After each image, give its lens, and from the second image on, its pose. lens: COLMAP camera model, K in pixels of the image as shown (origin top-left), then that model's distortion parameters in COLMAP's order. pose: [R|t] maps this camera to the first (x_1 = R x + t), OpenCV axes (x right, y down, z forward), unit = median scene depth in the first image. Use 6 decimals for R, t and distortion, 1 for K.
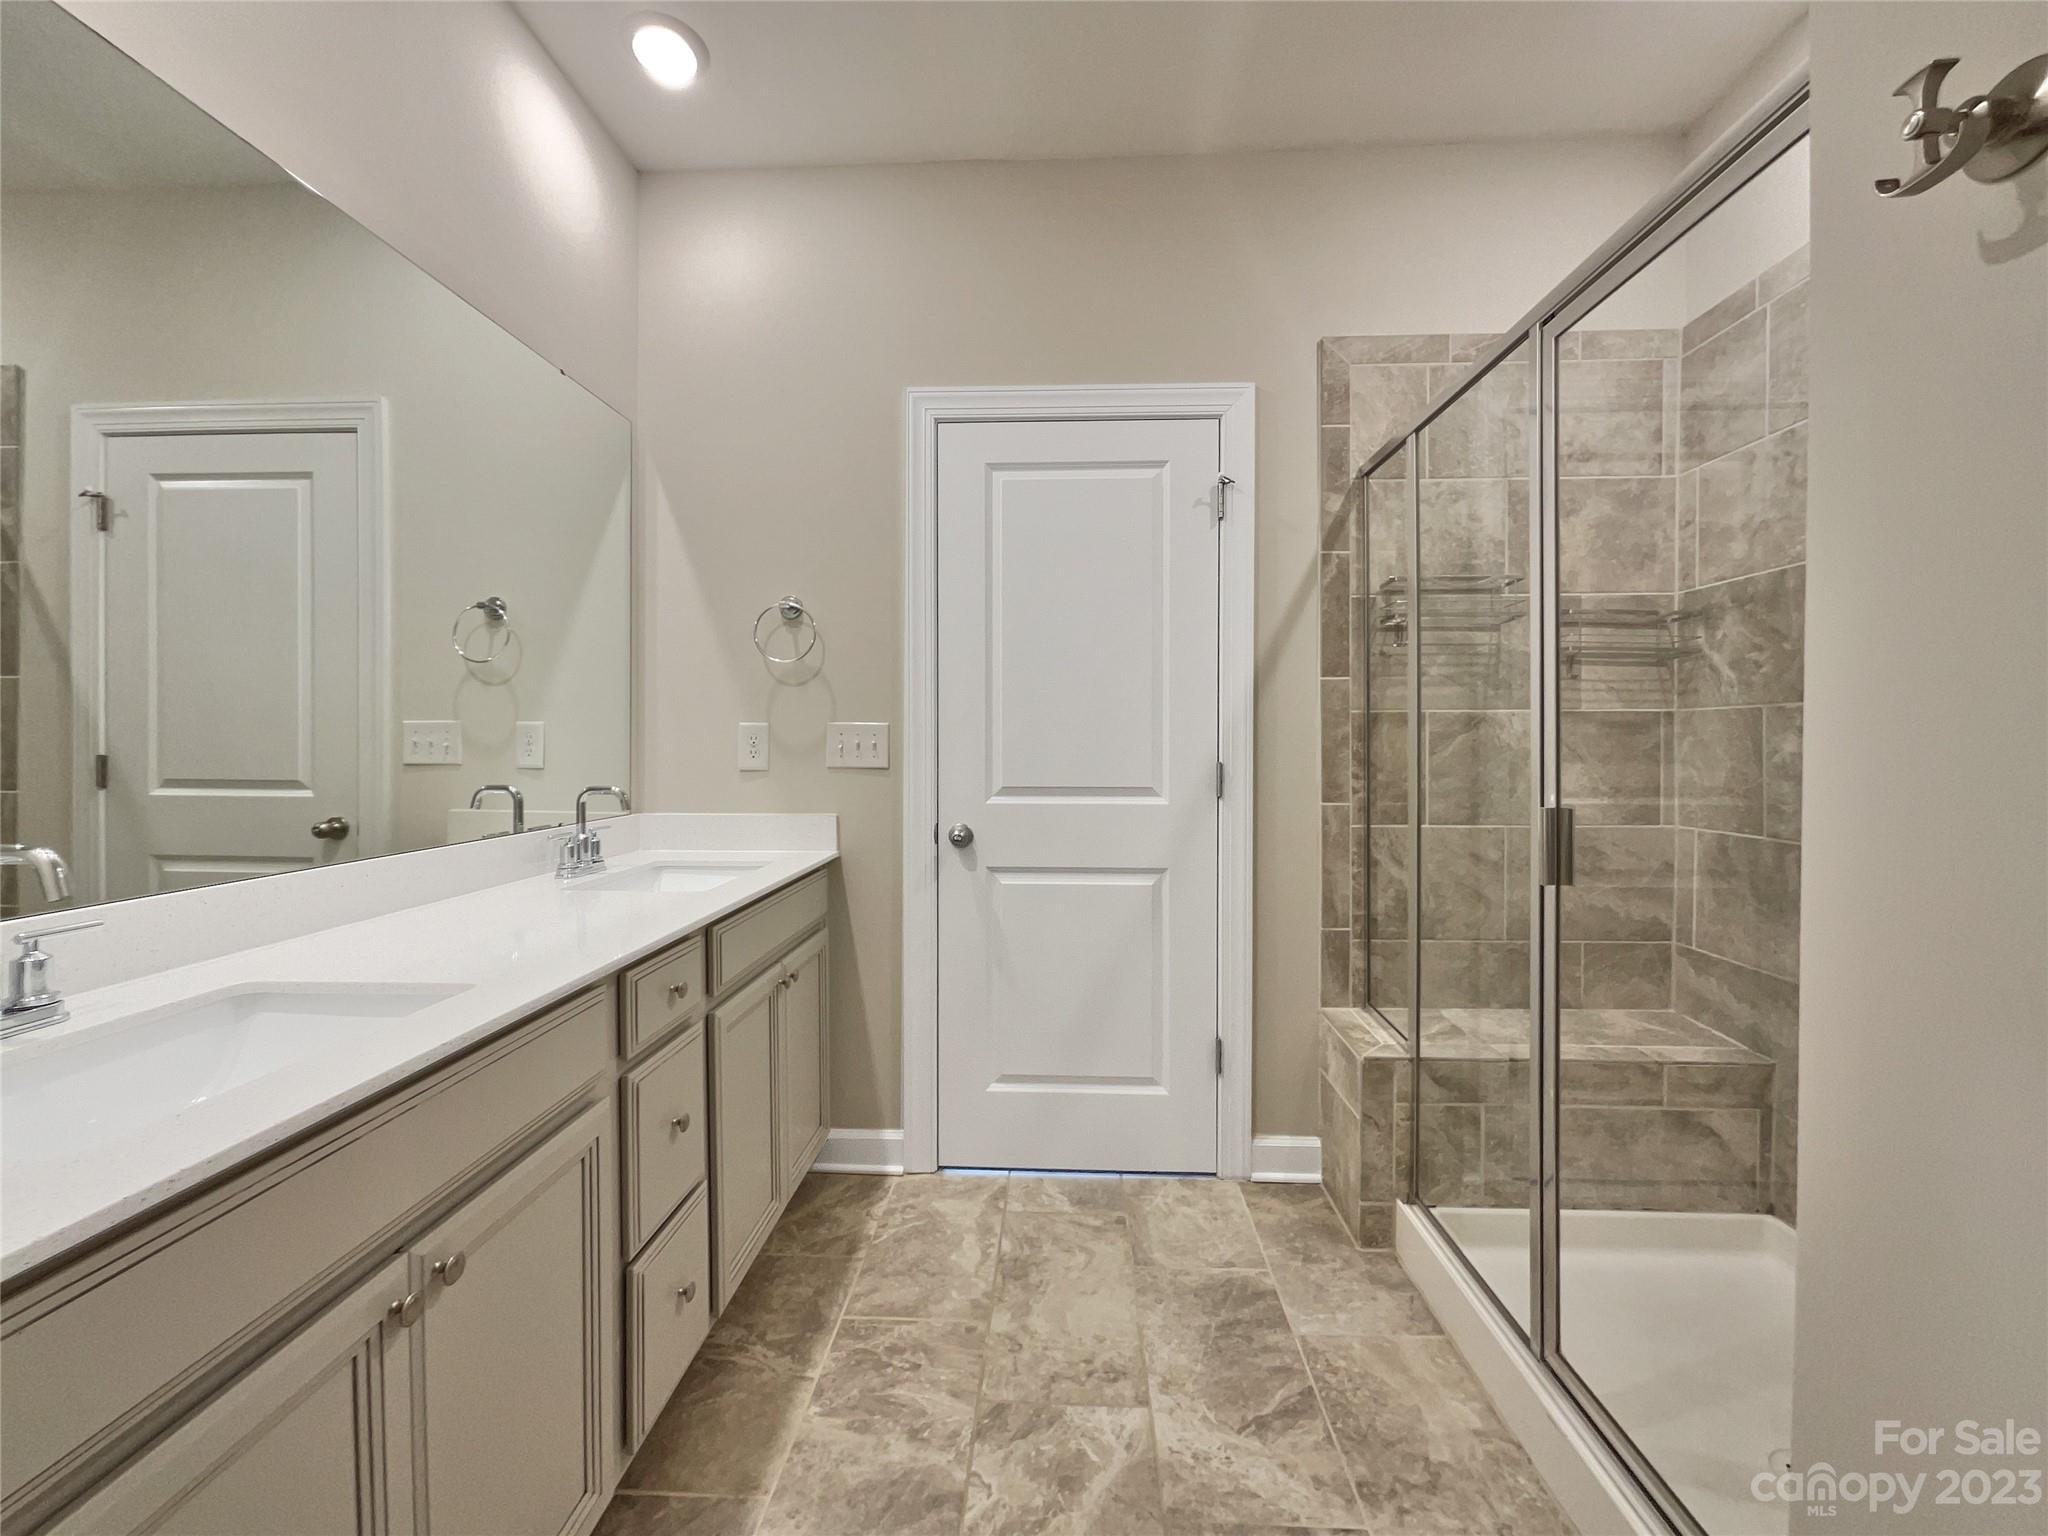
lens RADIAL K [[821.1, 0, 1053.3], [0, 821.1, 759.9], [0, 0, 1]] dist [-0.021305, 0.005265]
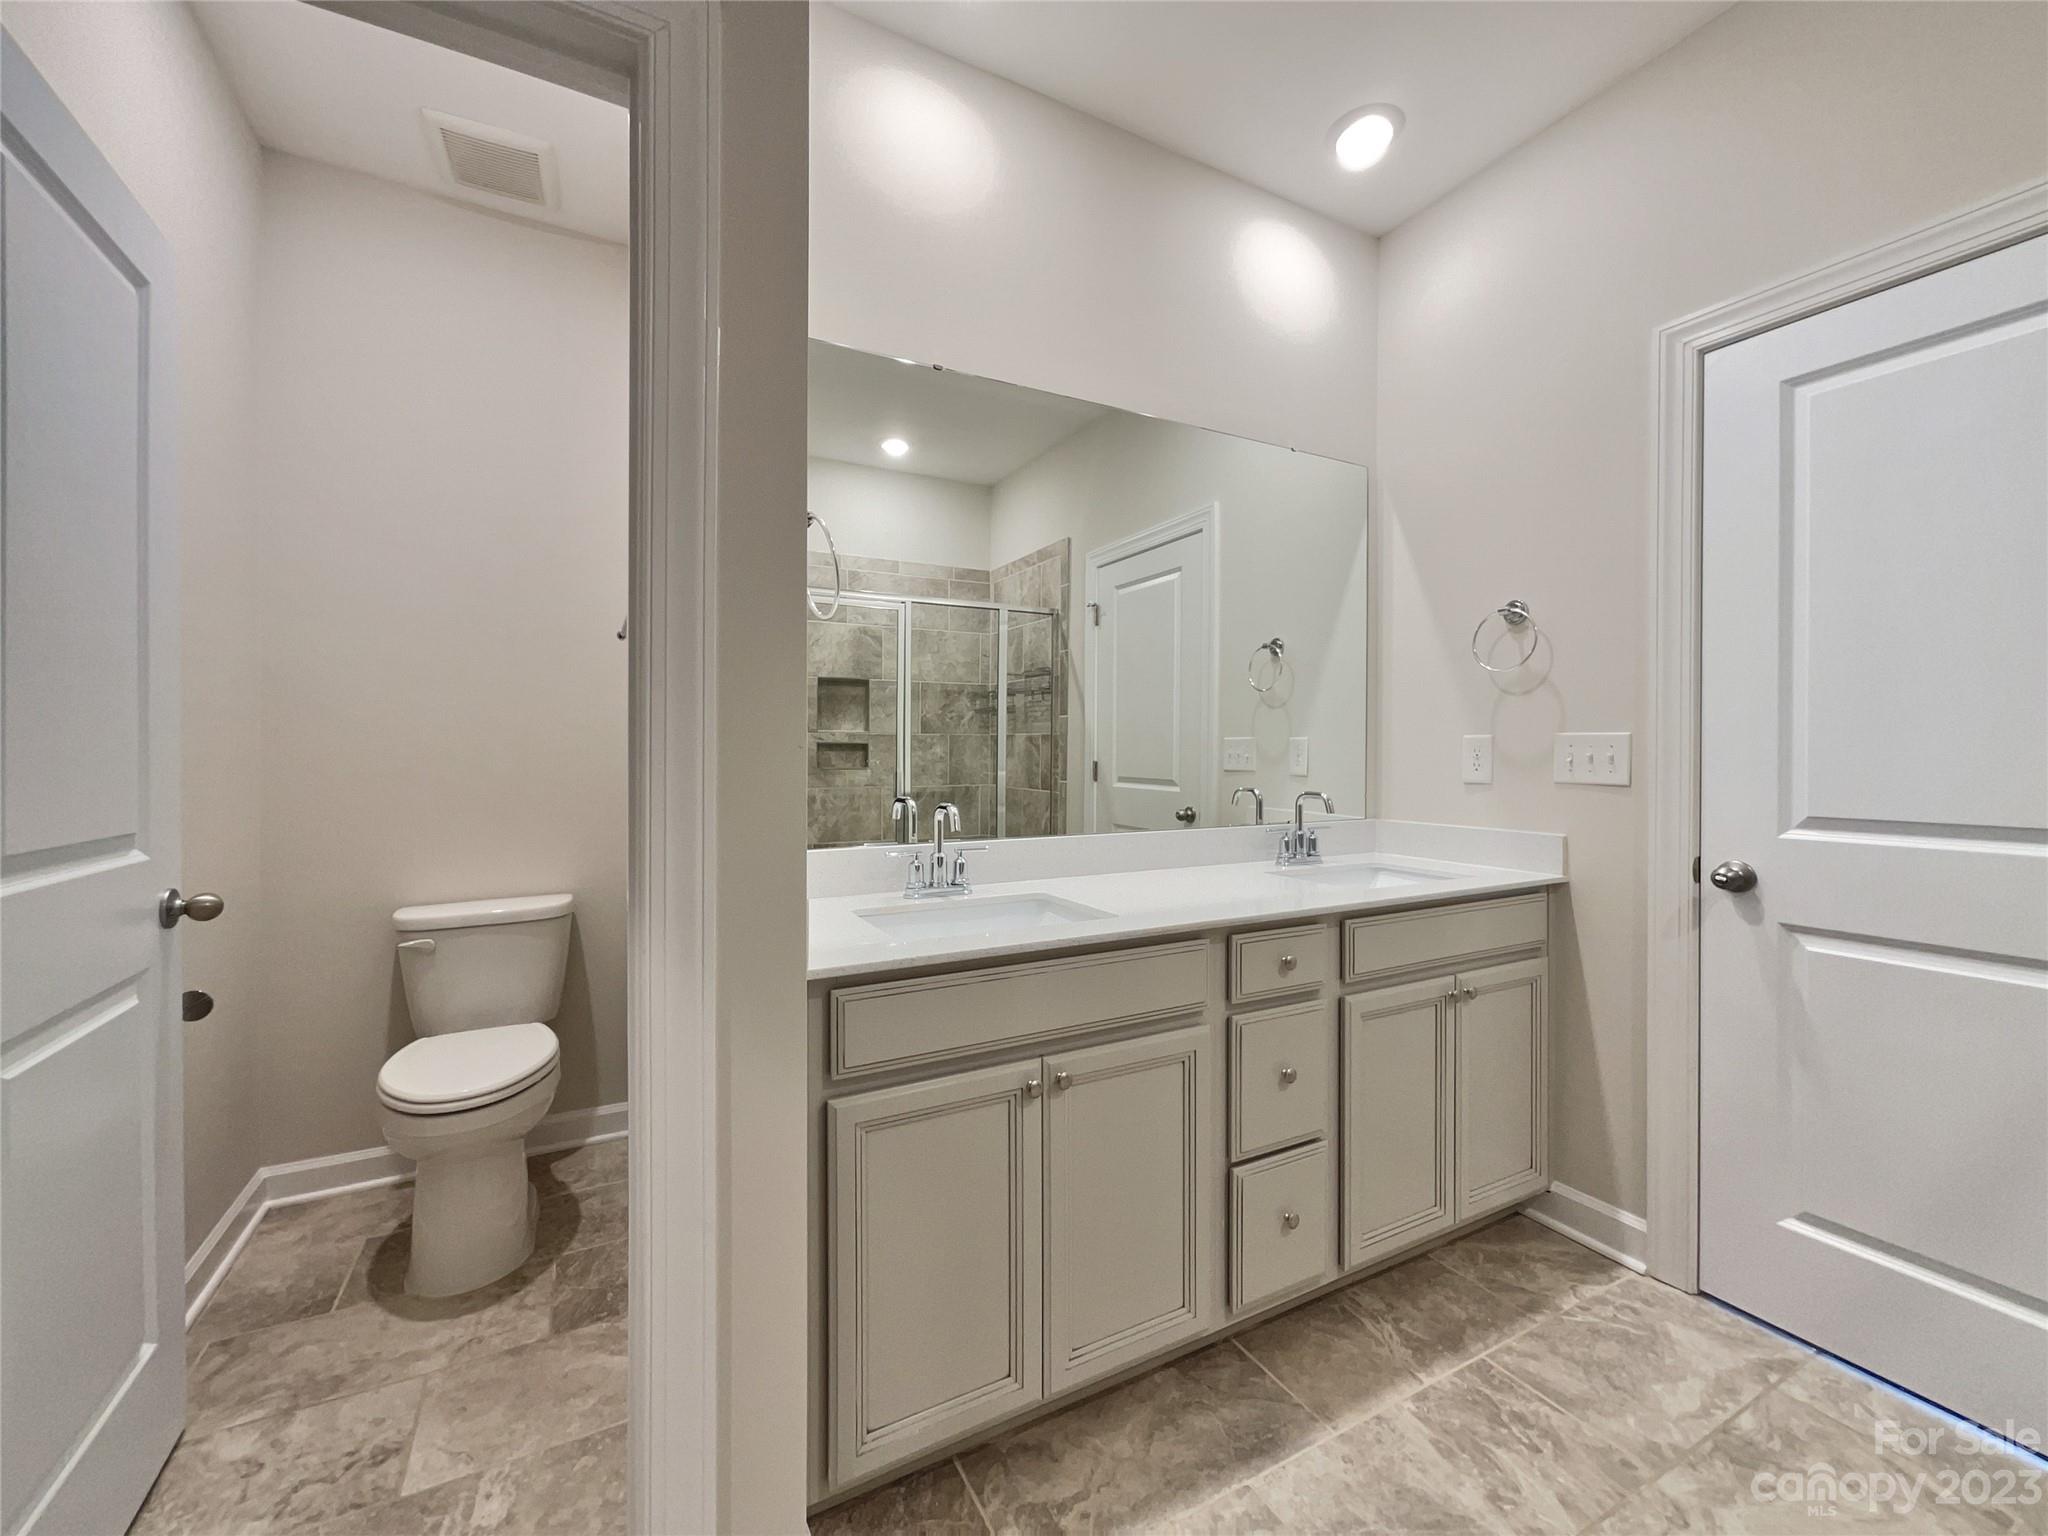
lens RADIAL K [[824.5, 0, 1016.5], [0, 824.5, 765.1], [0, 0, 1]] dist [0.001736, -0.006481]
pose [[0.487193, 0.013706, -0.873187, 0.270404], [-0.014134, 0.999870, 0.007808, -0.010188], [0.873180, 0.008538, 0.487323, 0.035683]]
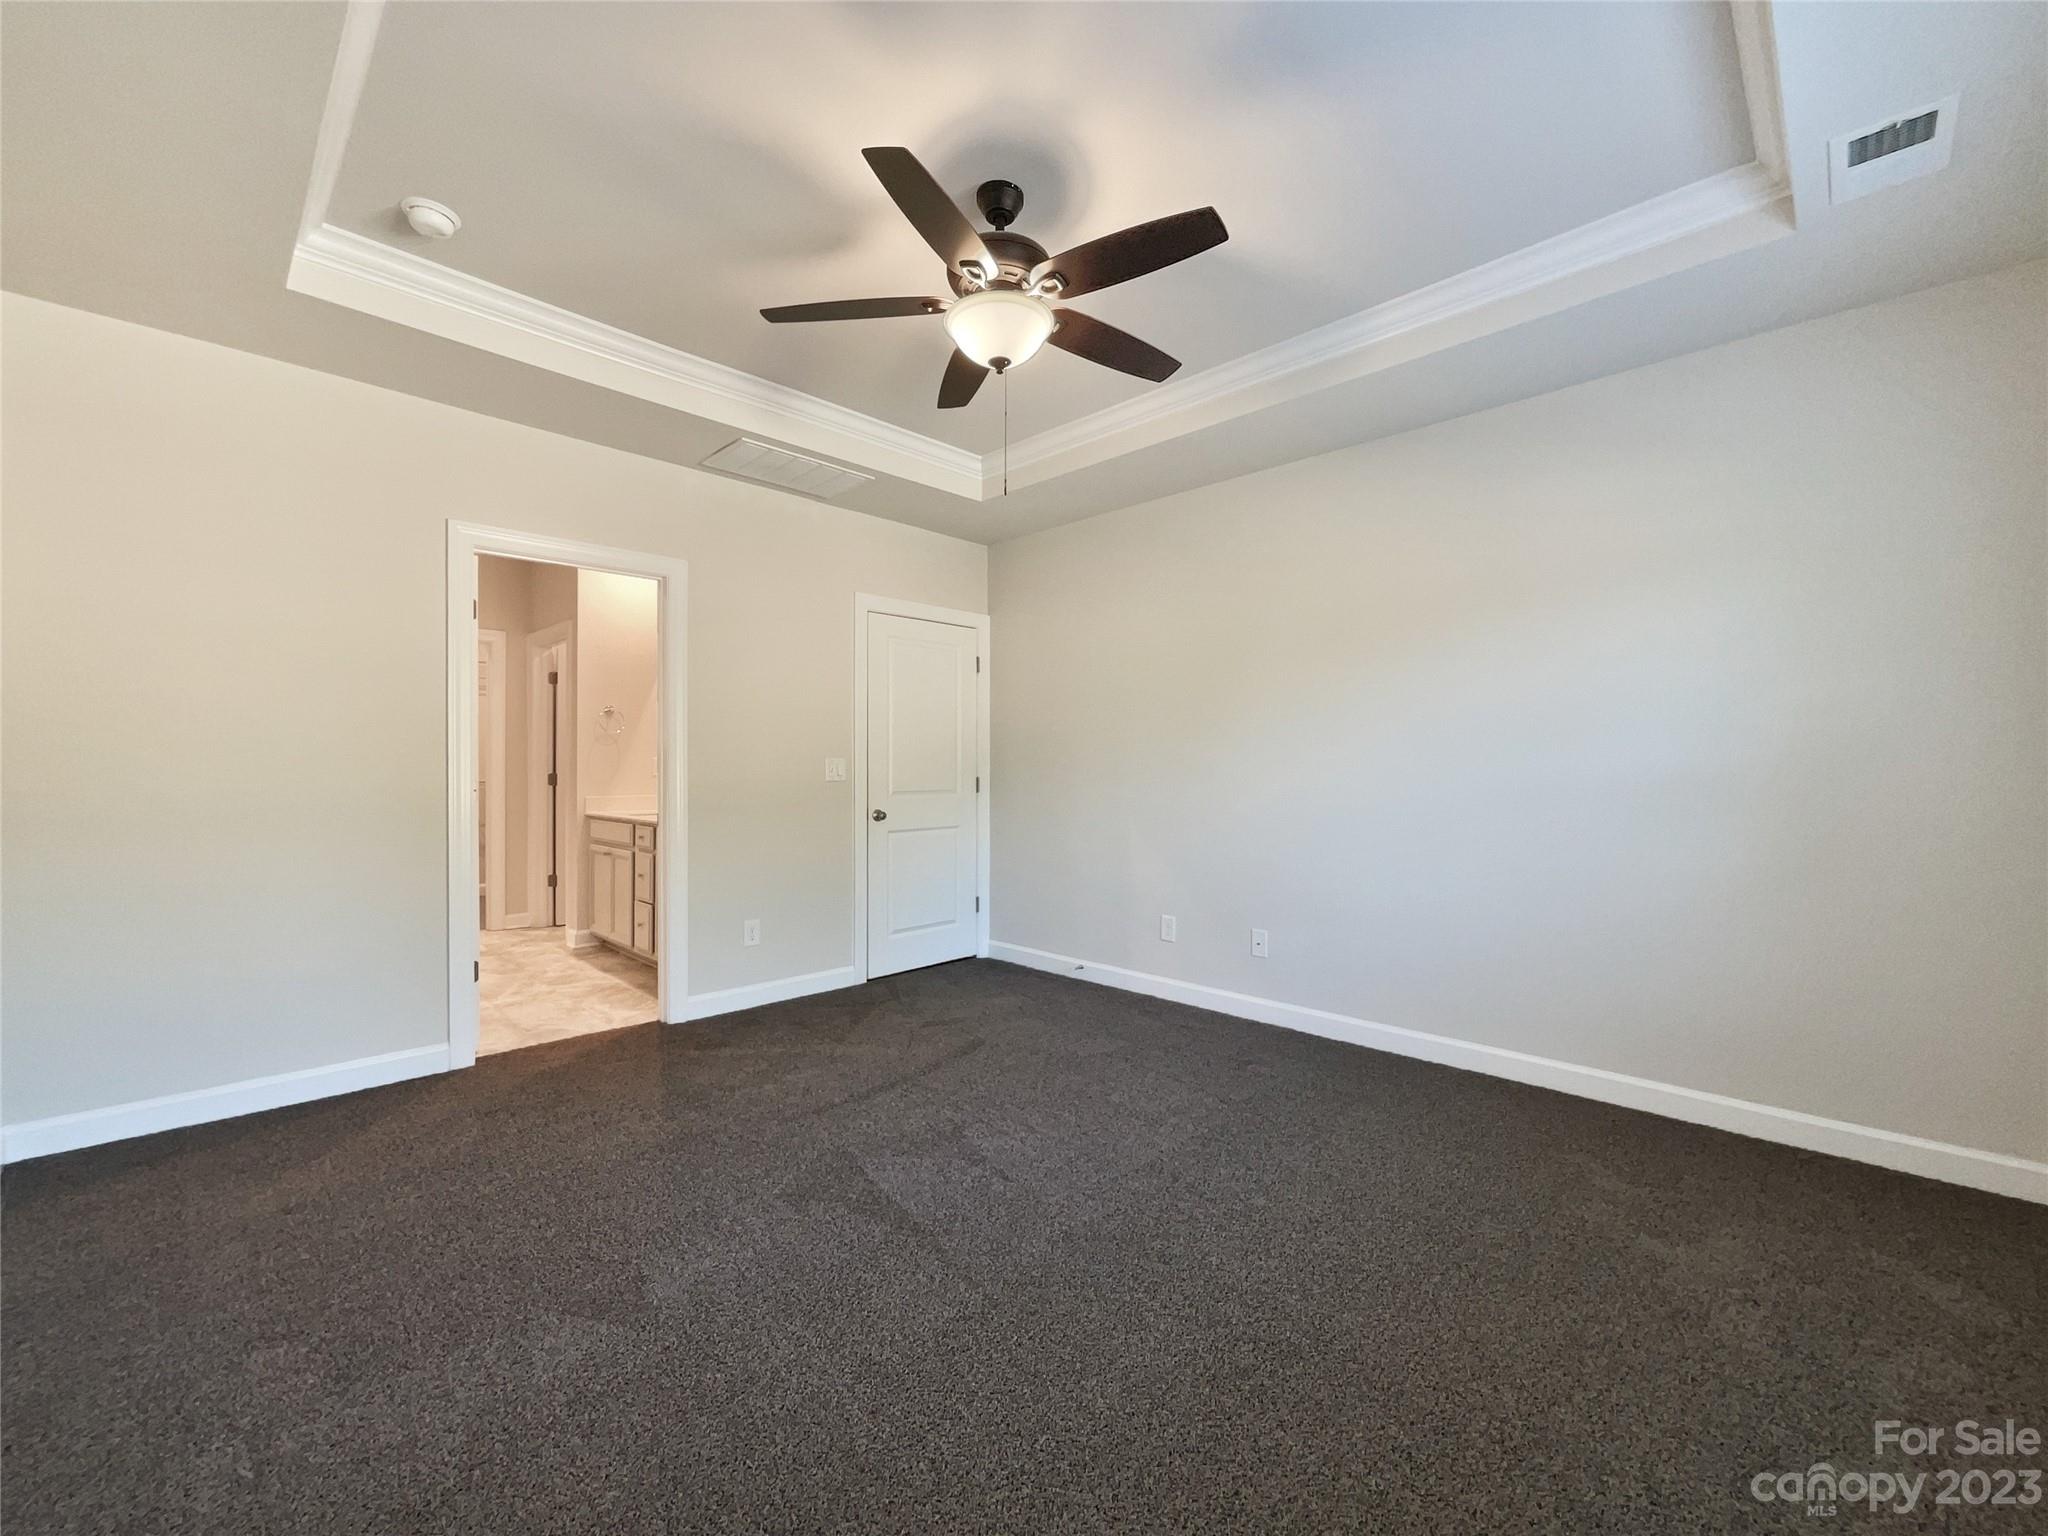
lens RADIAL K [[824.5, 0, 1016.5], [0, 824.5, 765.1], [0, 0, 1]] dist [0.001736, -0.006481]
pose [[-0.691571, 0.003377, -0.722301, 0.704986], [-0.010256, 0.999842, 0.014495, -0.075377], [0.722236, 0.017433, -0.691427, 3.272707]]
